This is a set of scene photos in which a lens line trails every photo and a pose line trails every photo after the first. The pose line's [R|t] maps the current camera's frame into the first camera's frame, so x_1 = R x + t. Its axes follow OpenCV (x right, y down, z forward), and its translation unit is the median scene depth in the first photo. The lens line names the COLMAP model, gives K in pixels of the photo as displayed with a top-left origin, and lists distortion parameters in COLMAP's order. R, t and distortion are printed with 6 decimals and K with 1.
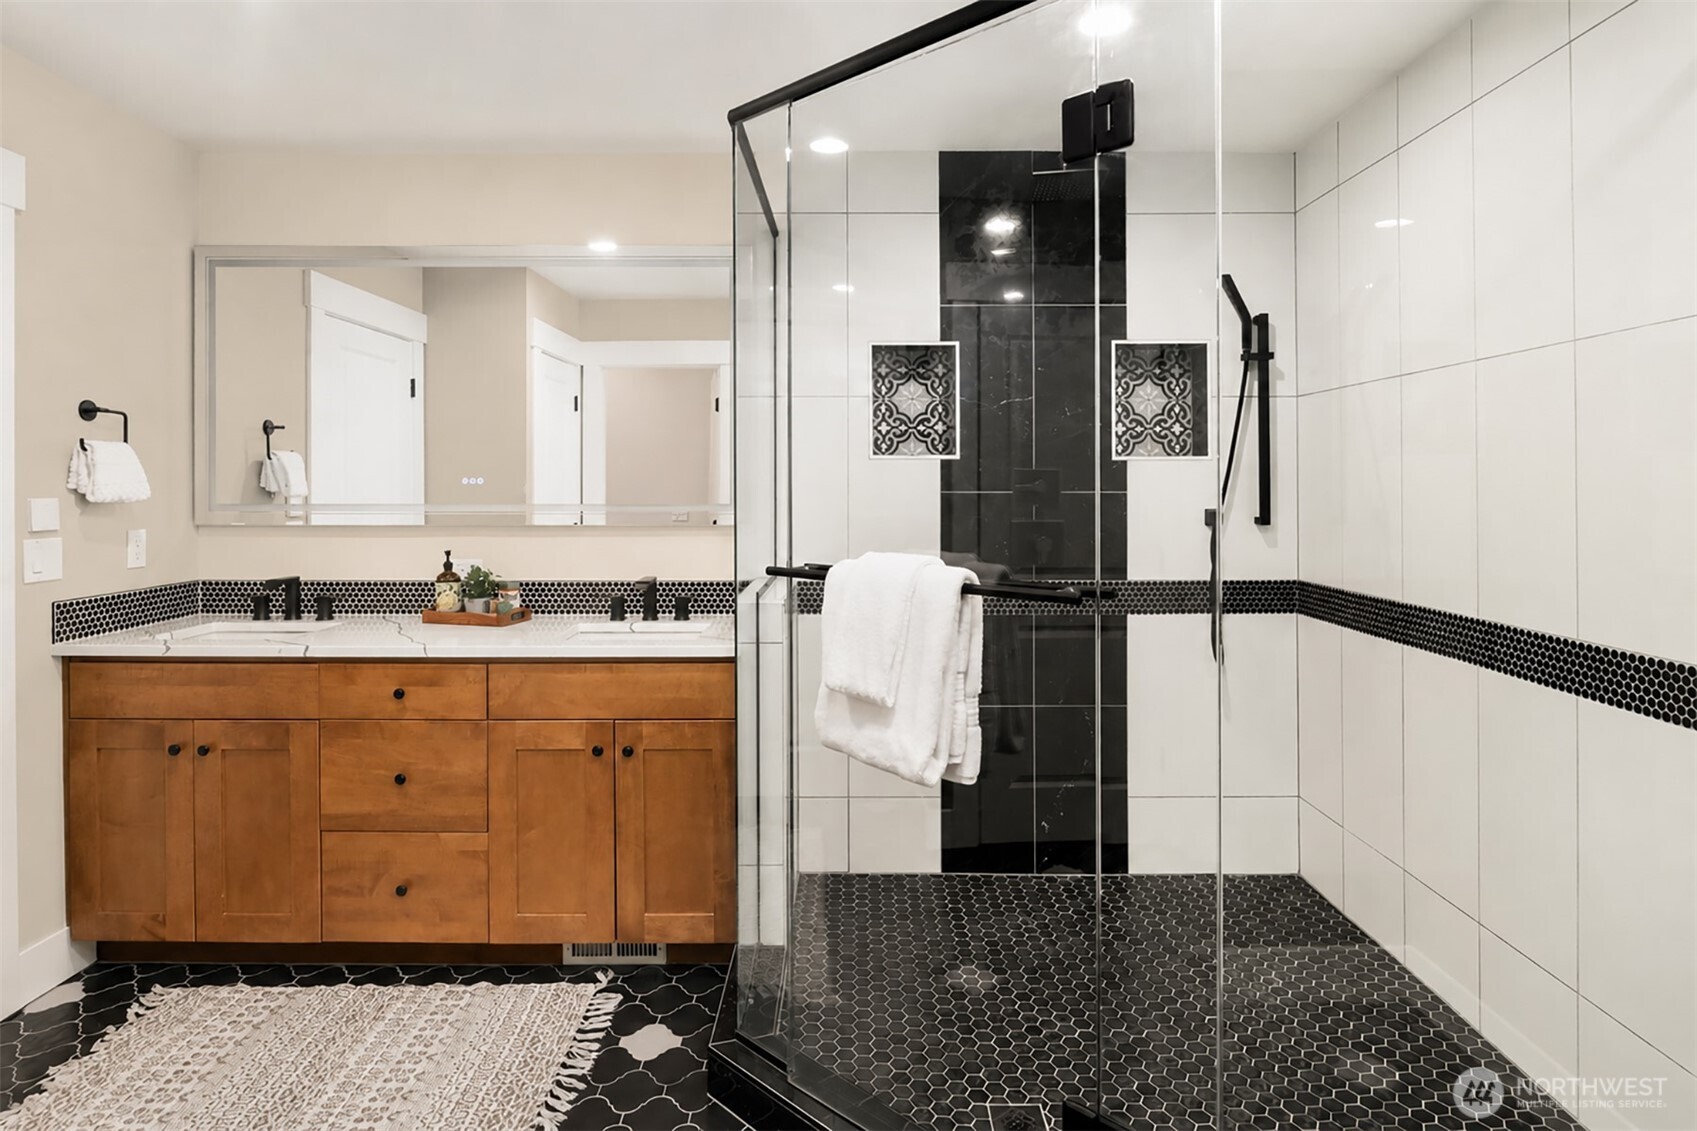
lens RADIAL K [[910.9, 0, 848.0], [0, 910.9, 507.4], [0, 0, 1]] dist [-0.004755, -0.000421]
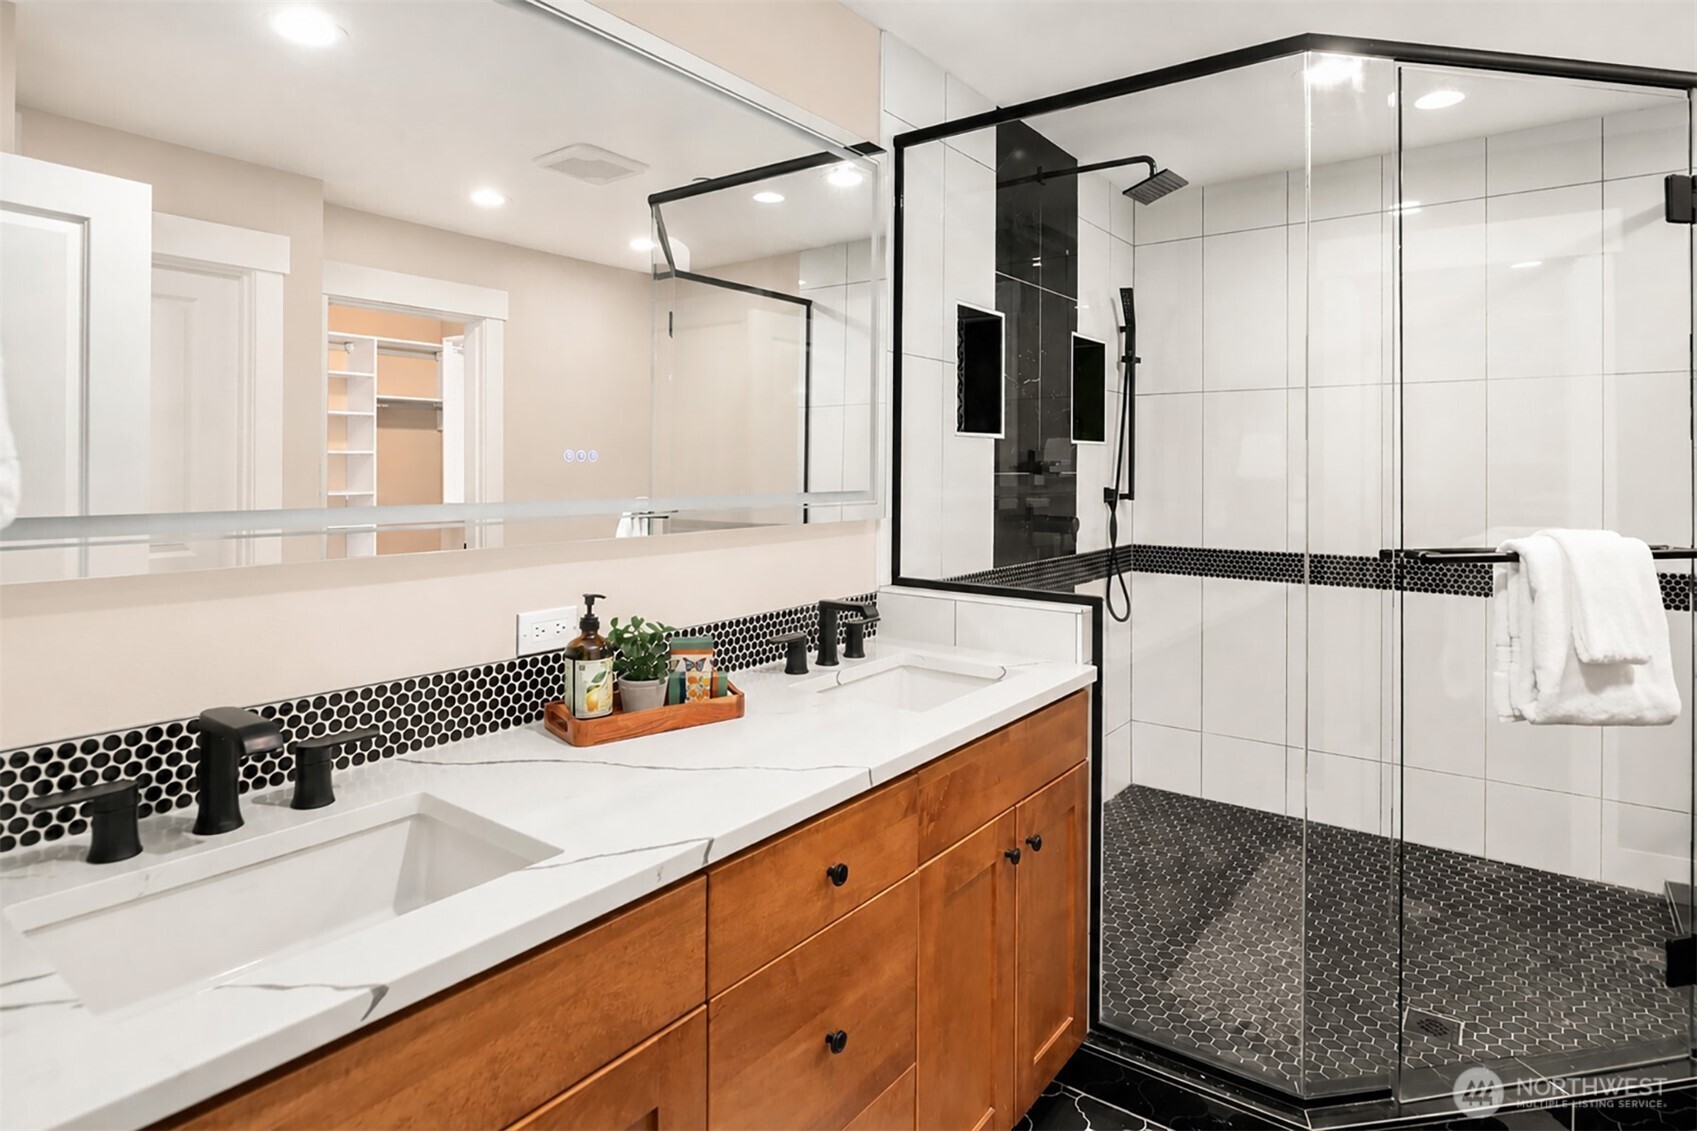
lens RADIAL K [[935.1, 0, 876.7], [0, 935.1, 471.8], [0, 0, 1]] dist [0.005737, 0.000793]
pose [[0.578716, -0.002205, 0.815526, -0.761368], [0.012992, 0.999894, -0.006515, -0.014428], [-0.815426, 0.014366, 0.578683, 0.565228]]
